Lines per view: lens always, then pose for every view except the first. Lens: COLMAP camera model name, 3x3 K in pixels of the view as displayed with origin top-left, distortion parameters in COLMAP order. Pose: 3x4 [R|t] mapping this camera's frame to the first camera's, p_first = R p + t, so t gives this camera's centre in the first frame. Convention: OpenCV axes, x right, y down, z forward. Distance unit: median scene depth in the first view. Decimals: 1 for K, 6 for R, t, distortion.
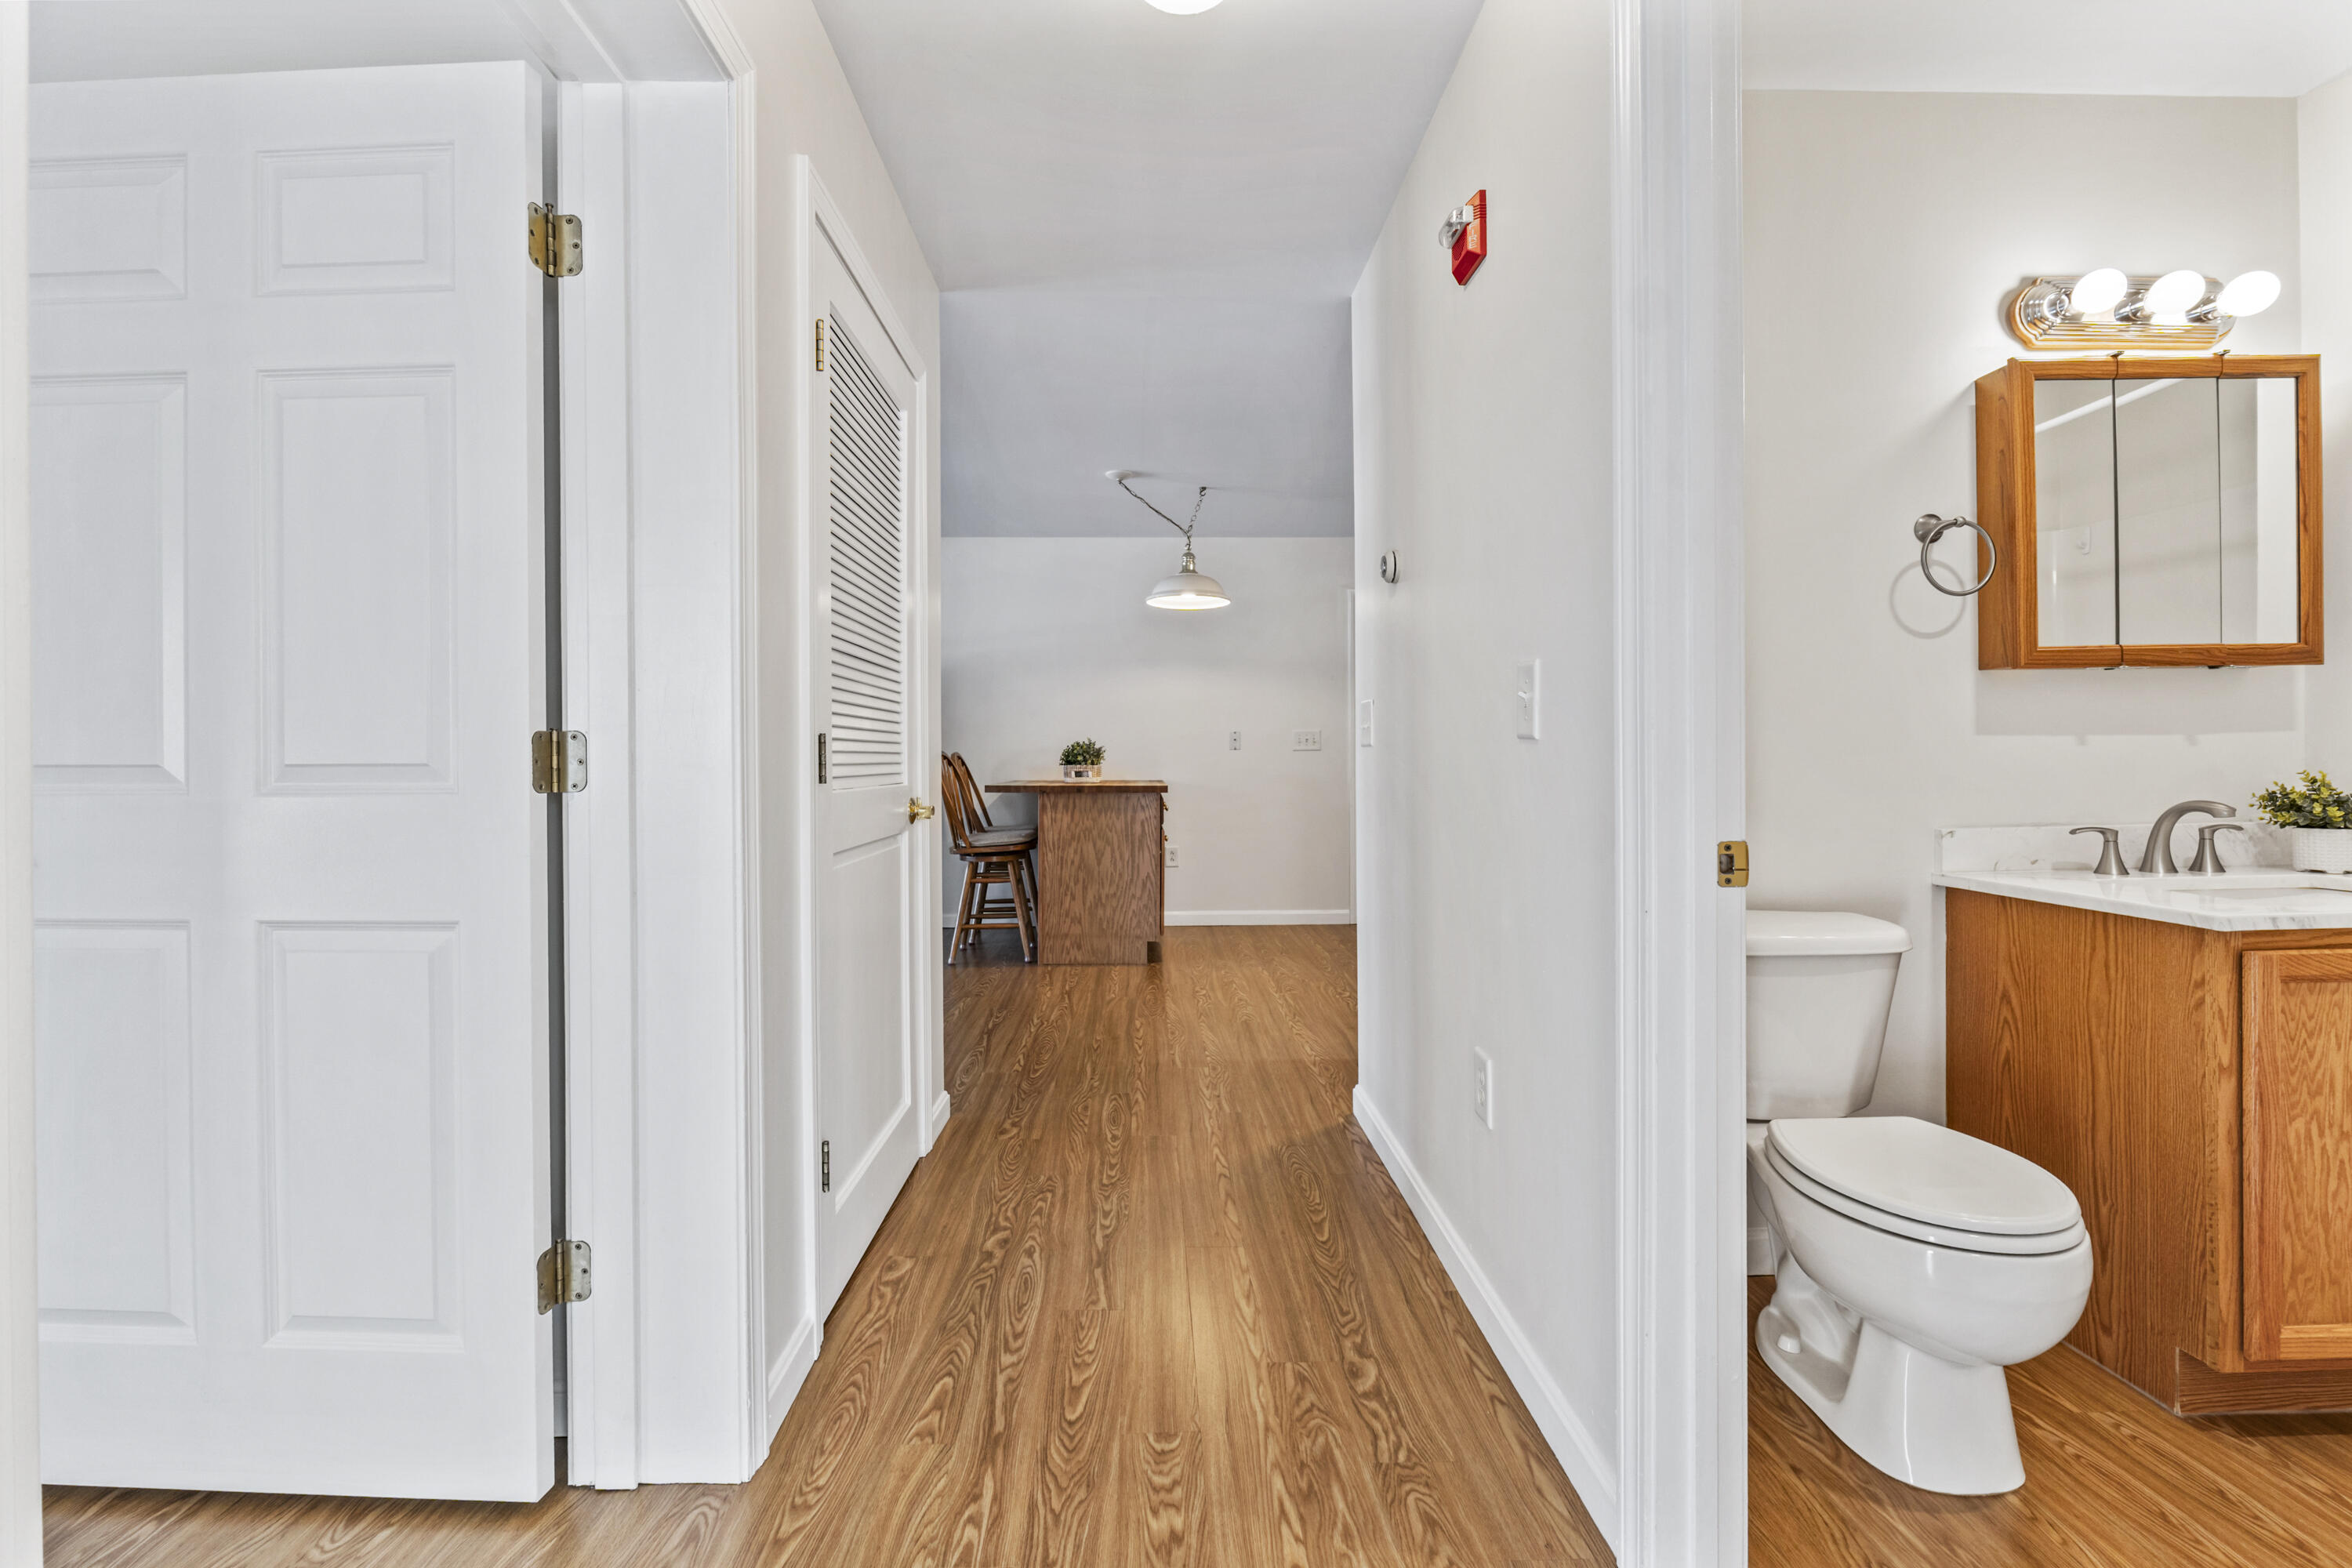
lens RADIAL K [[991.3, 0, 1168.9], [0, 991.3, 765.4], [0, 0, 1]] dist [-0.010283, 0.000681]
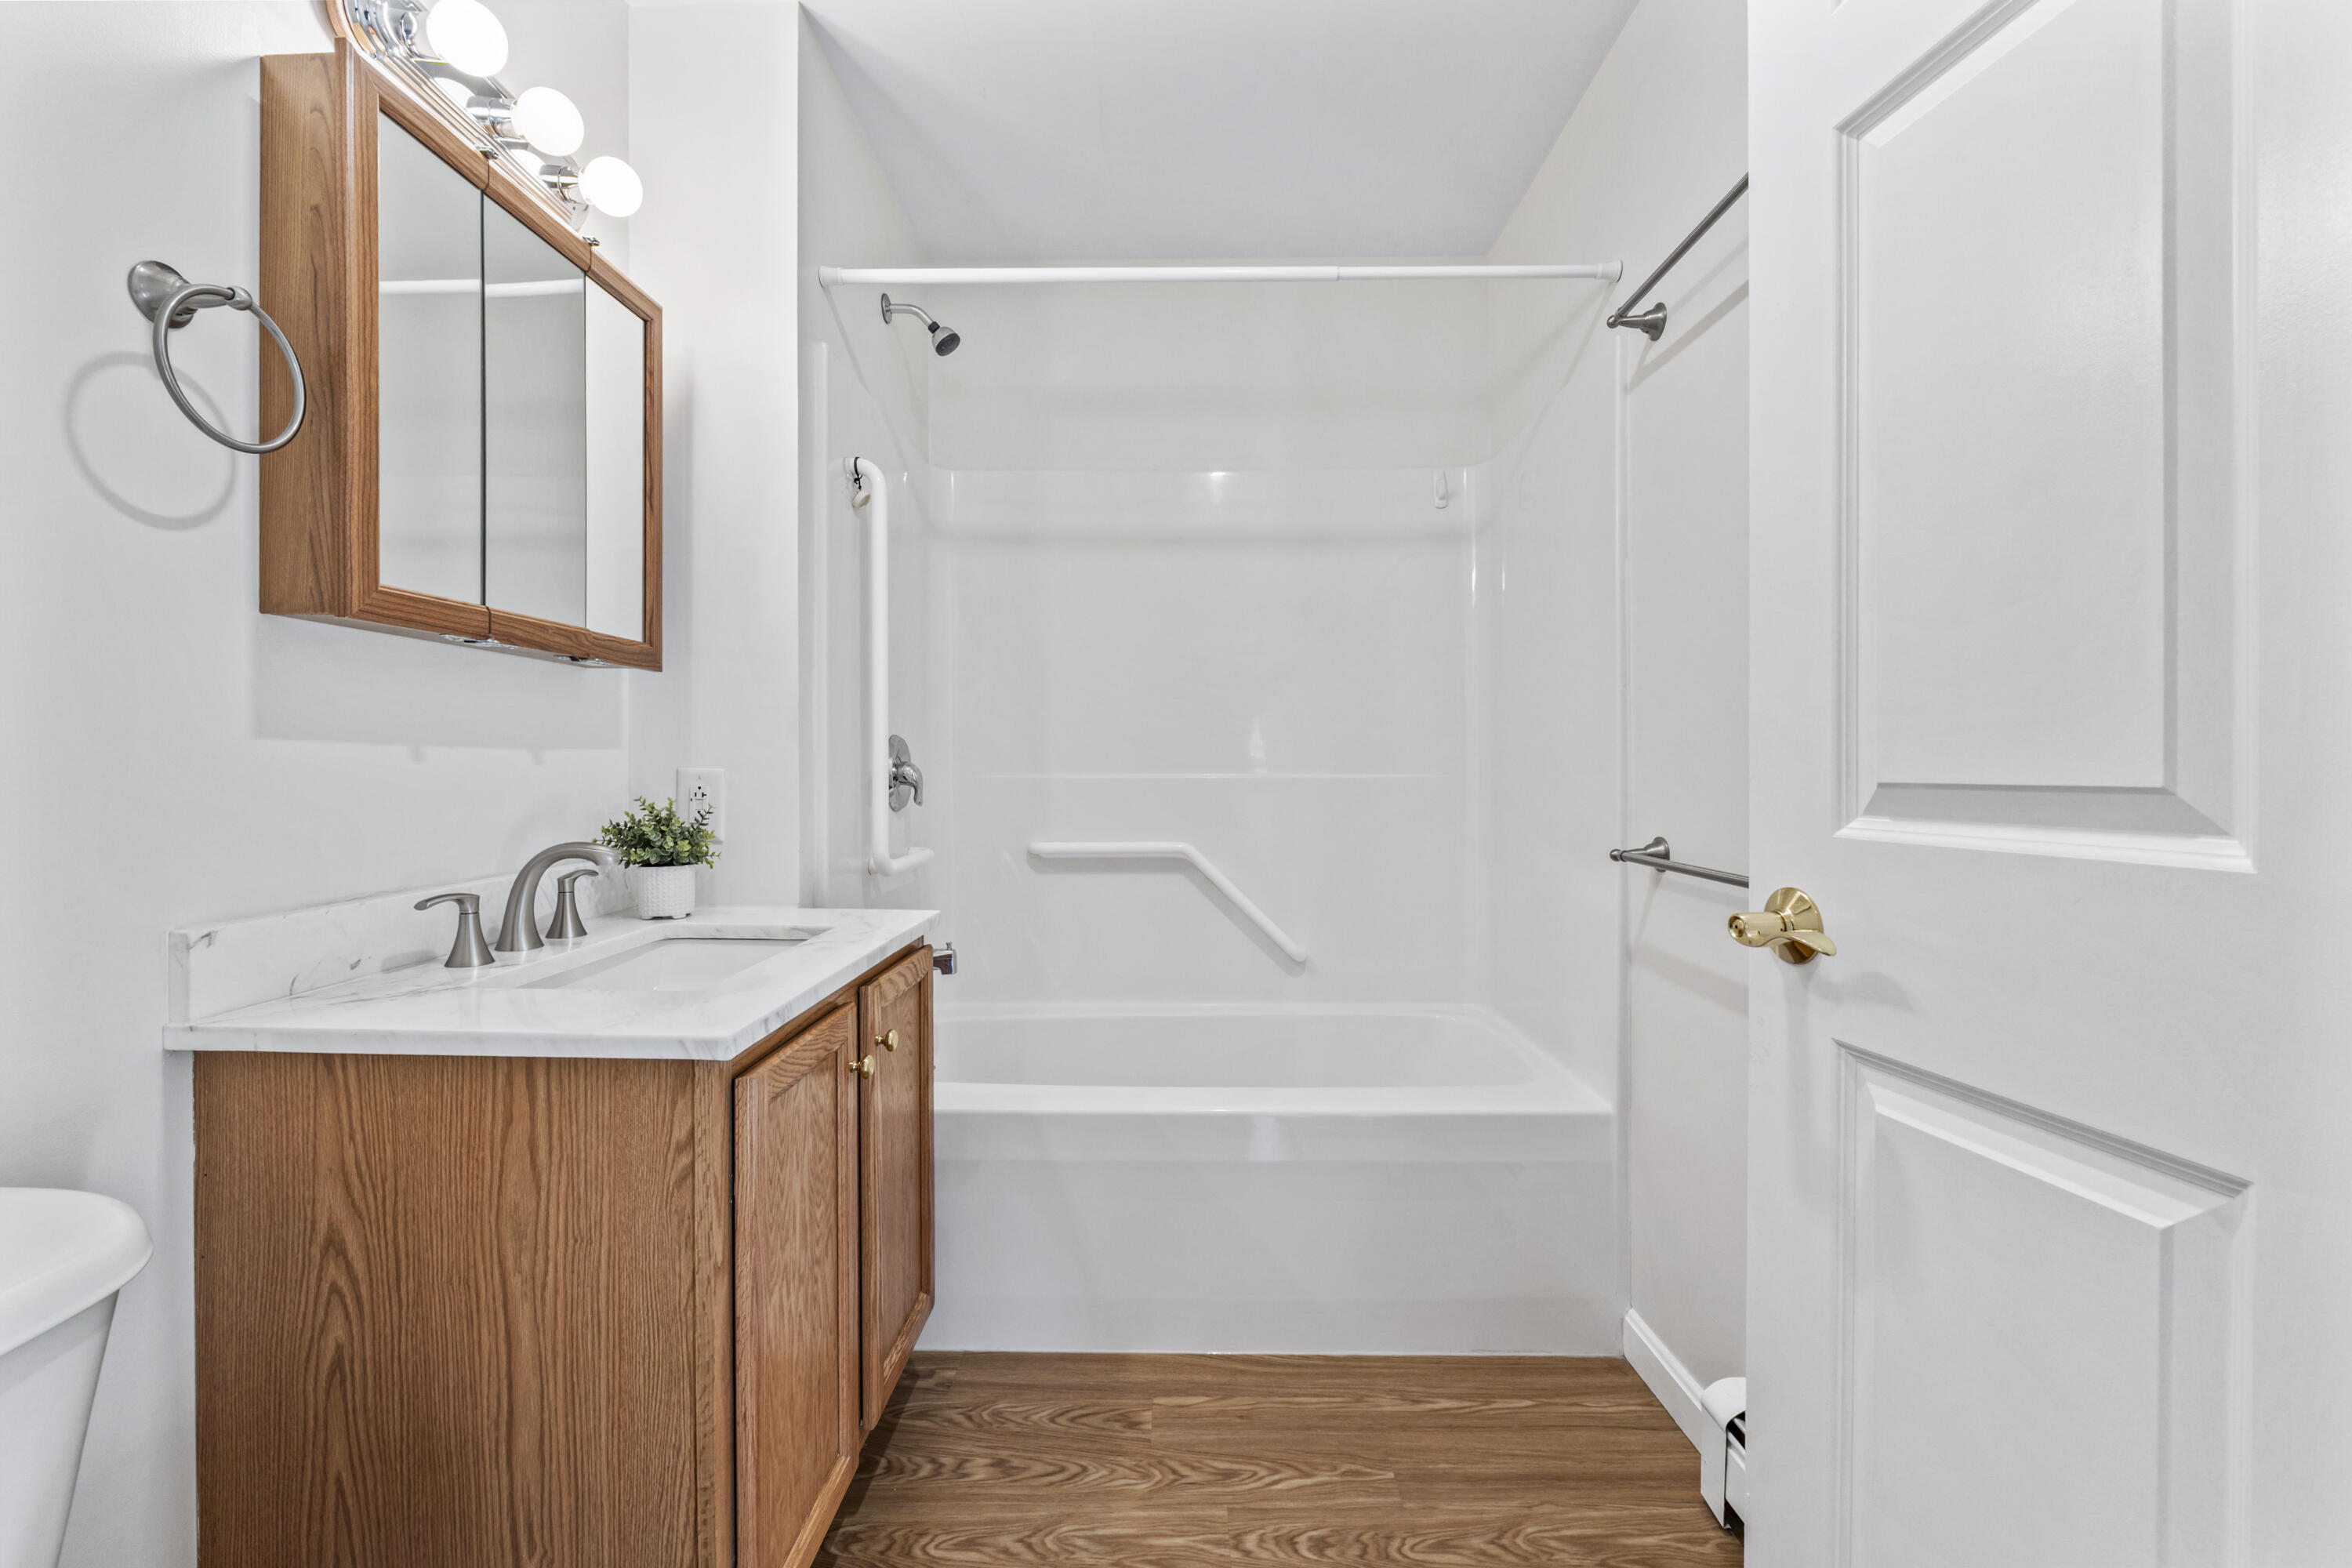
lens RADIAL K [[991.3, 0, 1170.7], [0, 991.3, 775.0], [0, 0, 1]] dist [-0.010283, 0.000681]
pose [[0.037008, 0.003668, 0.999308, 0.340650], [-0.001273, 0.999993, -0.003623, -0.010699], [-0.999314, -0.001138, 0.037013, 0.528459]]
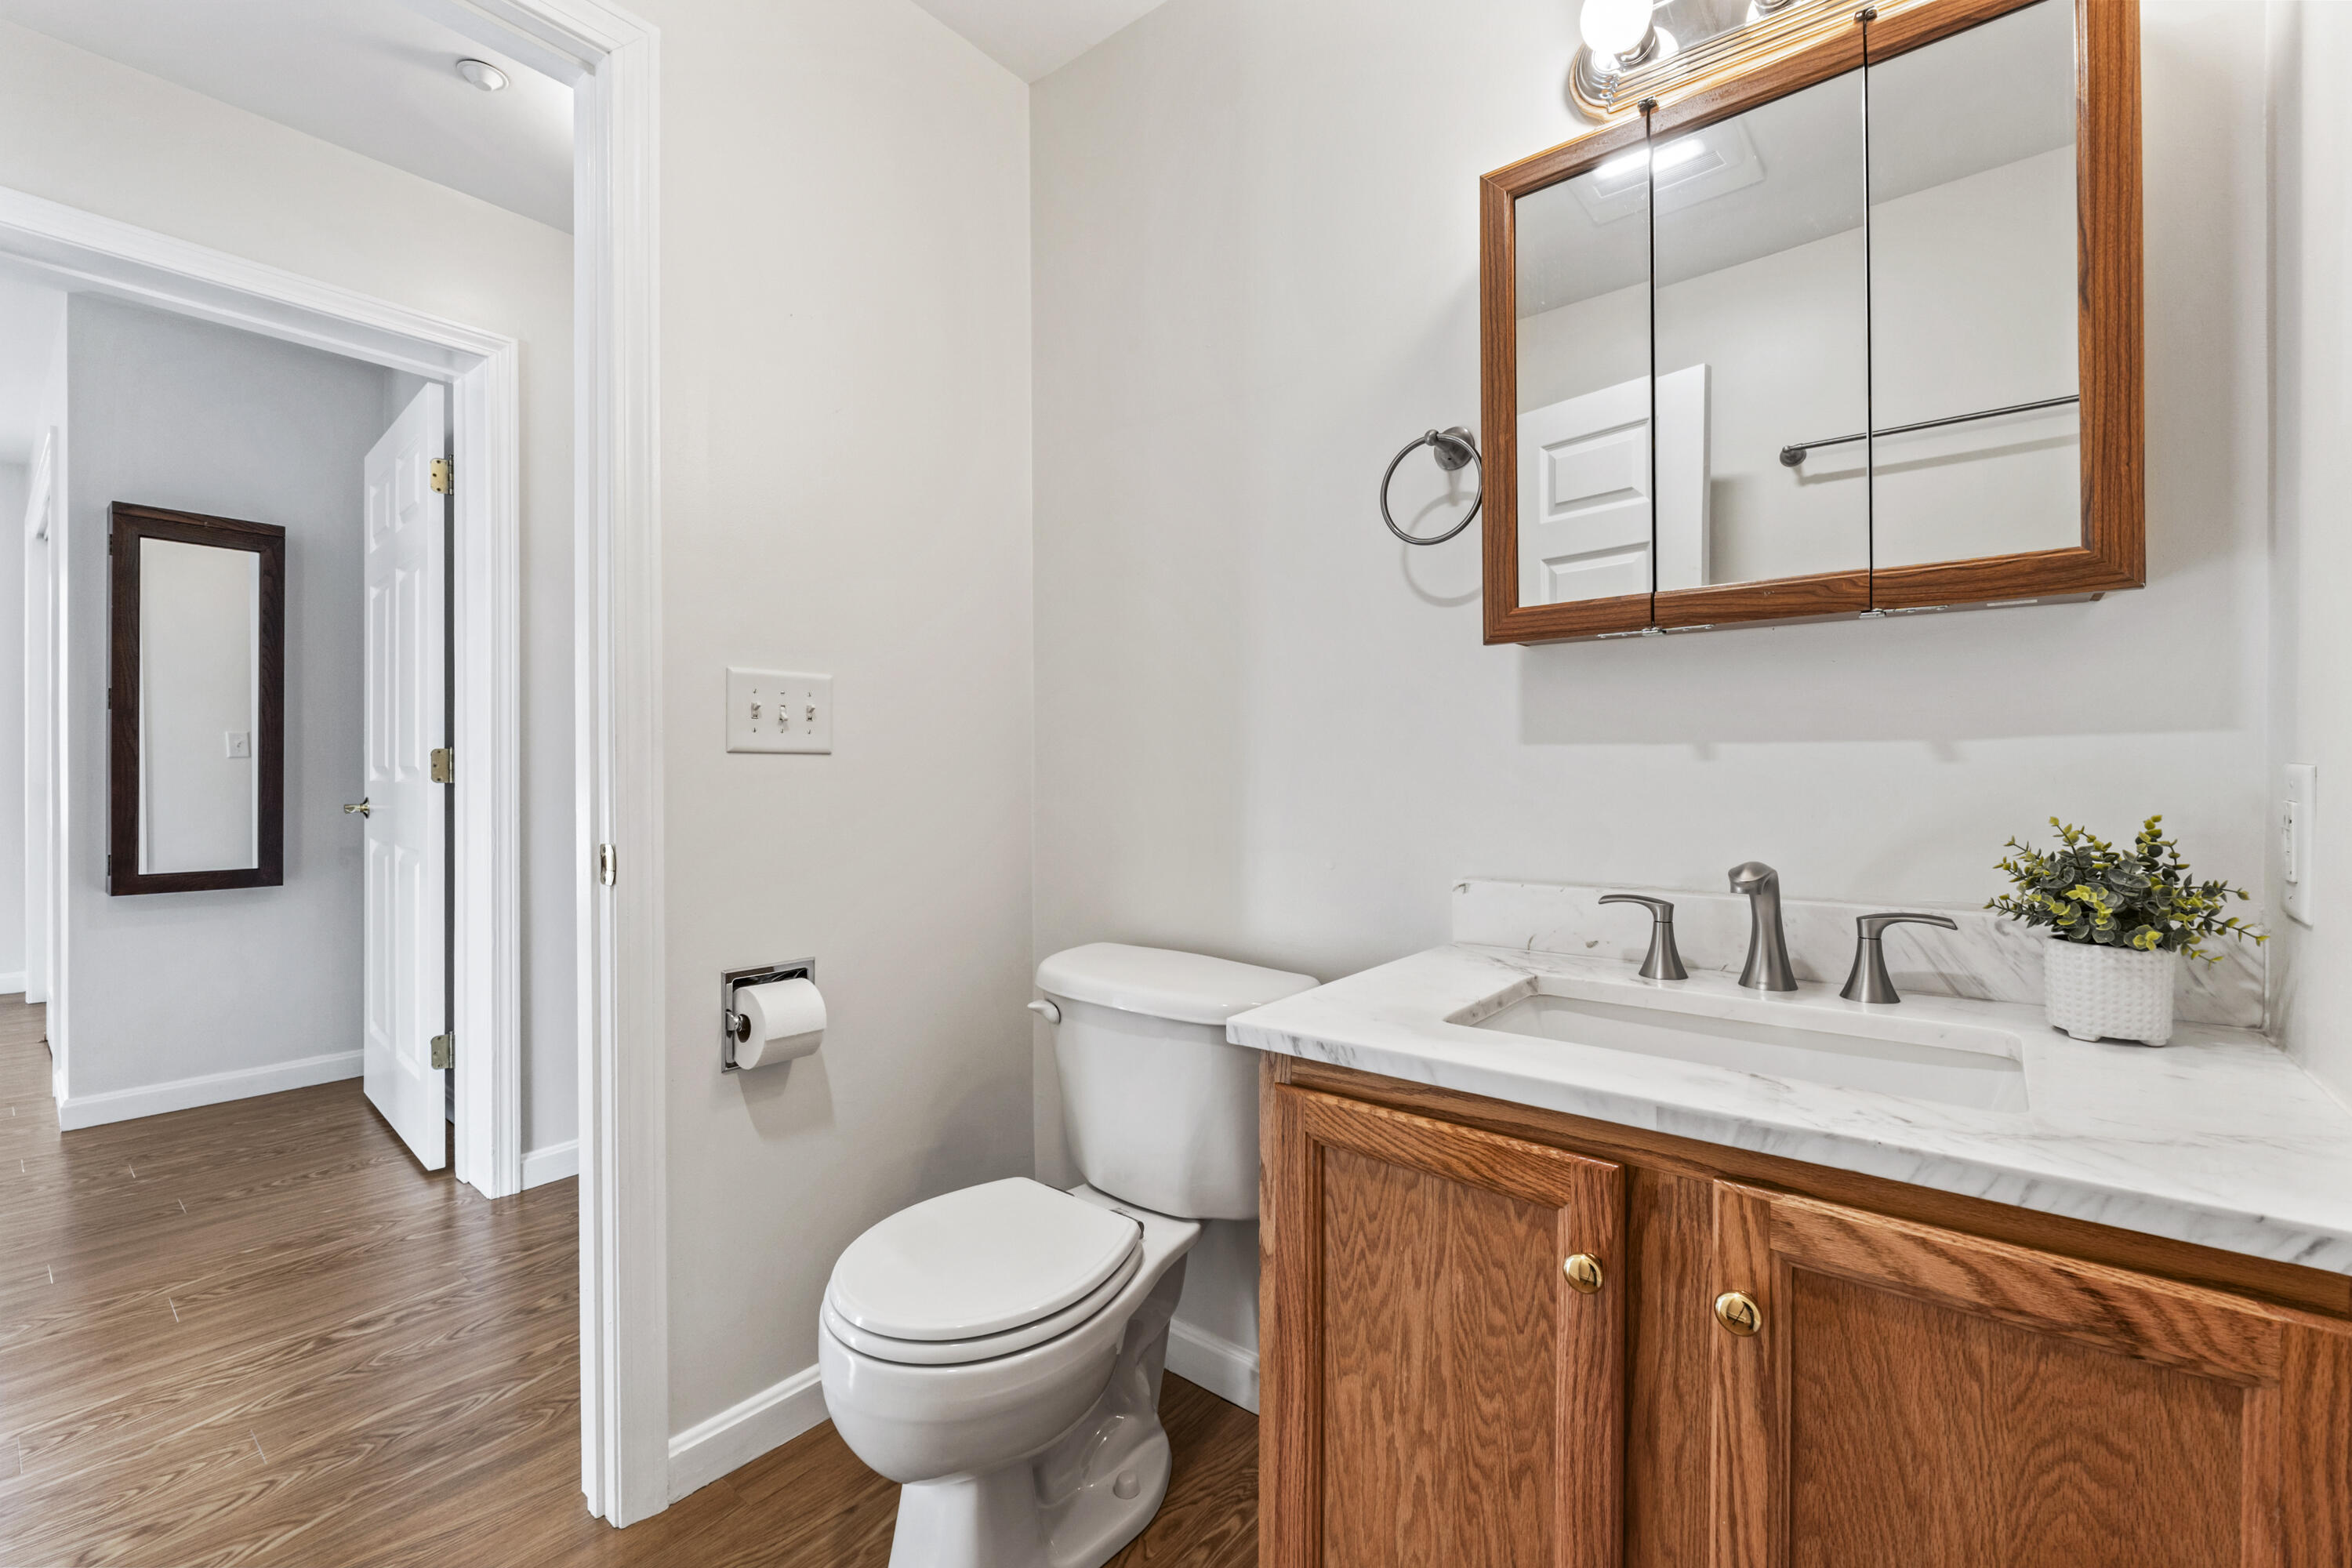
lens RADIAL K [[991.3, 0, 1156.5], [0, 991.3, 767.4], [0, 0, 1]] dist [-0.010283, 0.000681]
pose [[0.761542, 0.012123, -0.648002, 1.126448], [-0.010468, 0.999925, 0.006404, -0.017043], [0.648031, 0.001907, 0.761612, 0.346768]]
